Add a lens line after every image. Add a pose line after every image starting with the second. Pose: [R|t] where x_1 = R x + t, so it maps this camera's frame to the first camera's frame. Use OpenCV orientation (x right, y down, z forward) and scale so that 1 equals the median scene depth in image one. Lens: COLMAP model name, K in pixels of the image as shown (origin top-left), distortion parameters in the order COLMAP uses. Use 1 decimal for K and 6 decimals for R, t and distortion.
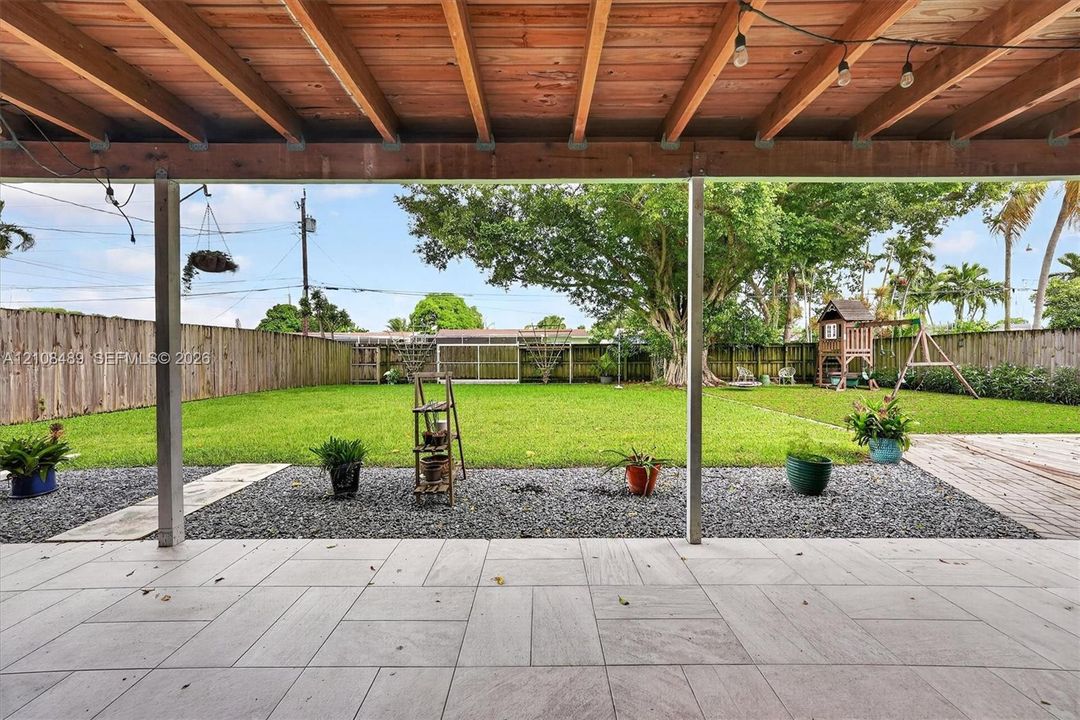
lens RADIAL K [[443.6, 0, 521.9], [0, 443.6, 357.5], [0, 0, 1]] dist [0.009233, 0.000100]
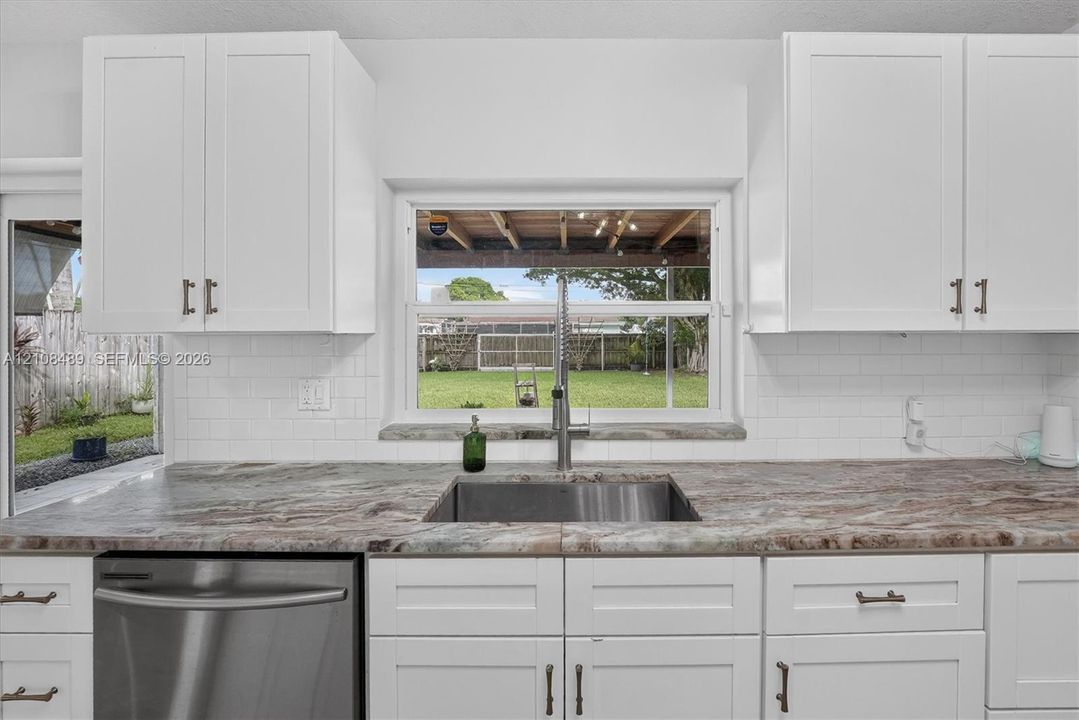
lens RADIAL K [[482.2, 0, 541.4], [0, 482.2, 339.9], [0, 0, 1]] dist [0.001248, -0.000270]
pose [[0.999932, -0.002408, -0.011396, -0.029729], [0.002352, 0.999985, -0.004980, -0.012148], [0.011408, 0.004953, 0.999923, -0.207388]]
